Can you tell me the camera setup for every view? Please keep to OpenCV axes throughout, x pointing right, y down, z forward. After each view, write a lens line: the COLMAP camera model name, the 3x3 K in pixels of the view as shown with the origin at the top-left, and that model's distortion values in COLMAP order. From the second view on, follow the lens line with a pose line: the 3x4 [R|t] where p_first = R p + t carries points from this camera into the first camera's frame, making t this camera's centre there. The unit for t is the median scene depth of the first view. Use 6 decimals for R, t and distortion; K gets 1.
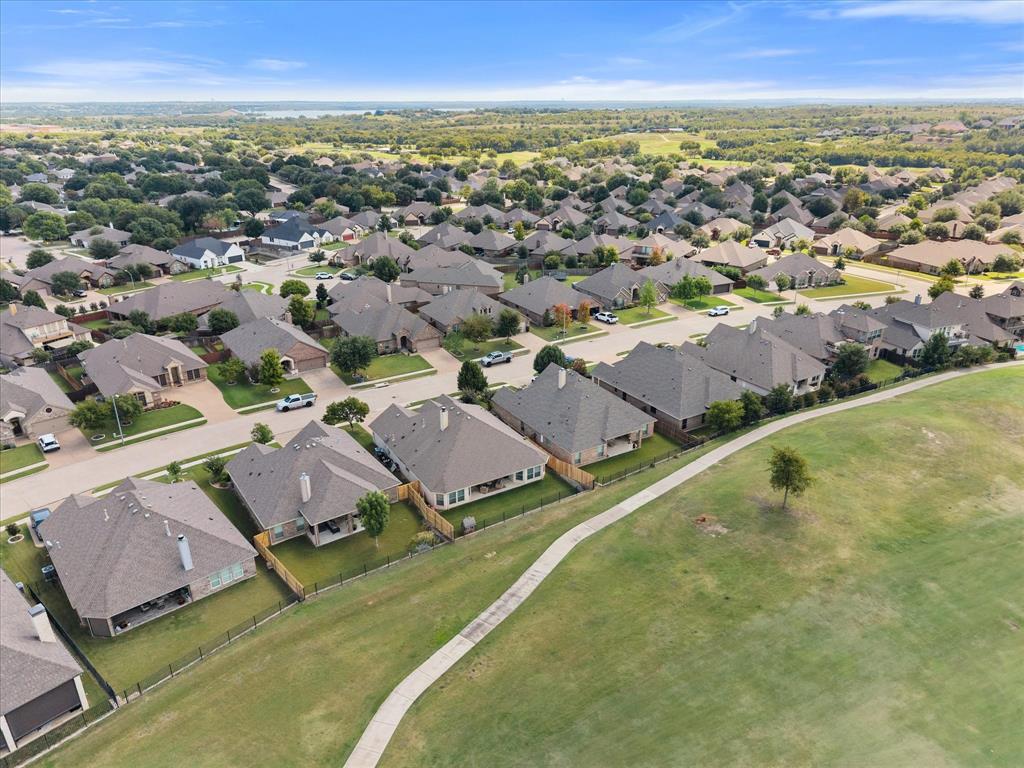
lens RADIAL K [[725.4, 0, 512.0], [0, 725.4, 384.0], [0, 0, 1]] dist [0.000753, 0.000290]
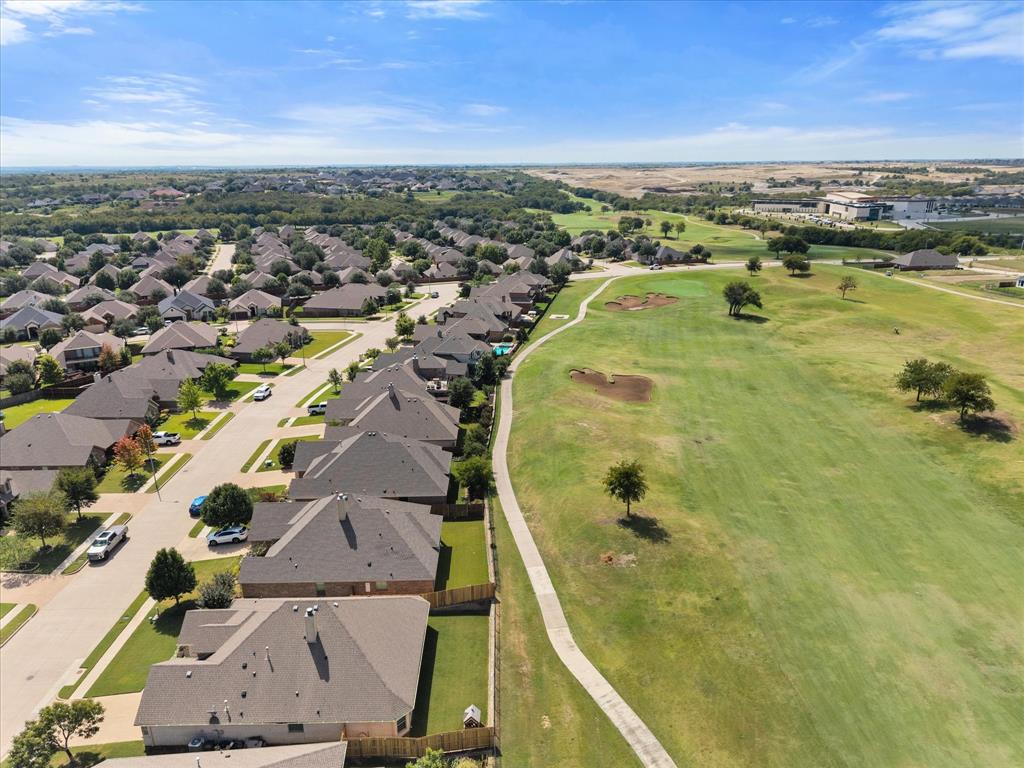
lens RADIAL K [[725.4, 0, 512.0], [0, 725.4, 384.0], [0, 0, 1]] dist [0.000753, 0.000290]
pose [[0.471568, -0.254776, 0.844223, -0.510126], [0.326331, 0.939808, 0.101340, -0.162537], [-0.819226, 0.227707, 0.526325, 0.450052]]
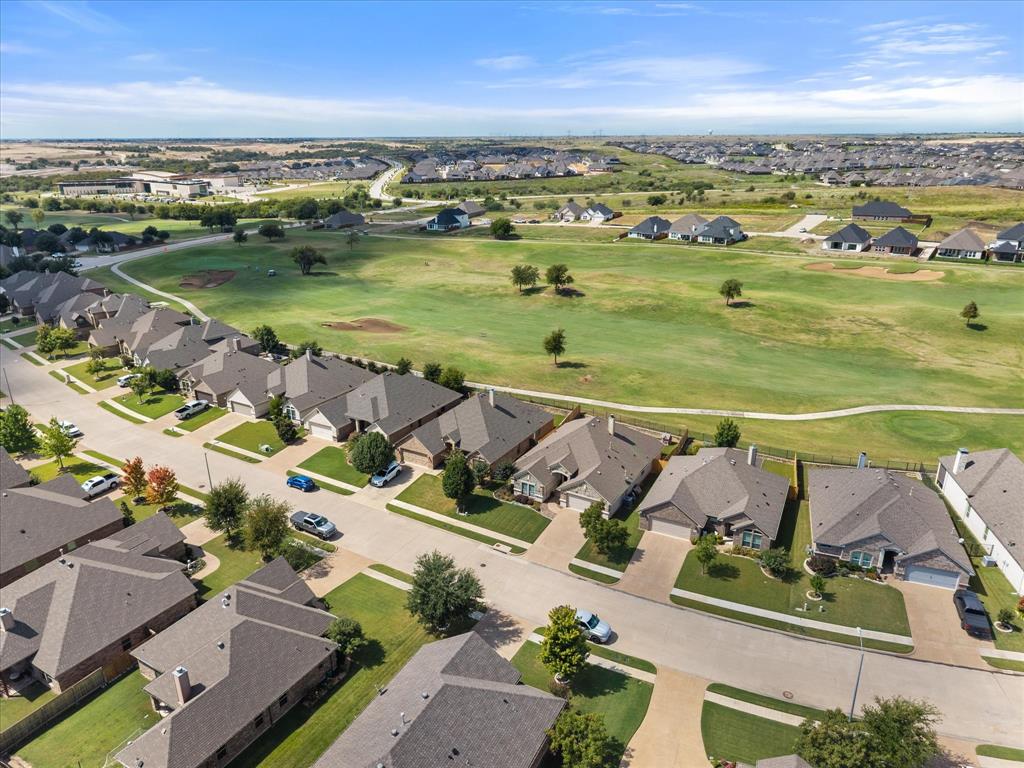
lens RADIAL K [[725.4, 0, 512.0], [0, 725.4, 384.0], [0, 0, 1]] dist [0.000753, 0.000290]
pose [[-0.538825, -0.266827, 0.799044, -0.932540], [0.309509, 0.819470, 0.482362, -0.633083], [-0.783500, 0.507220, -0.358965, 1.560654]]
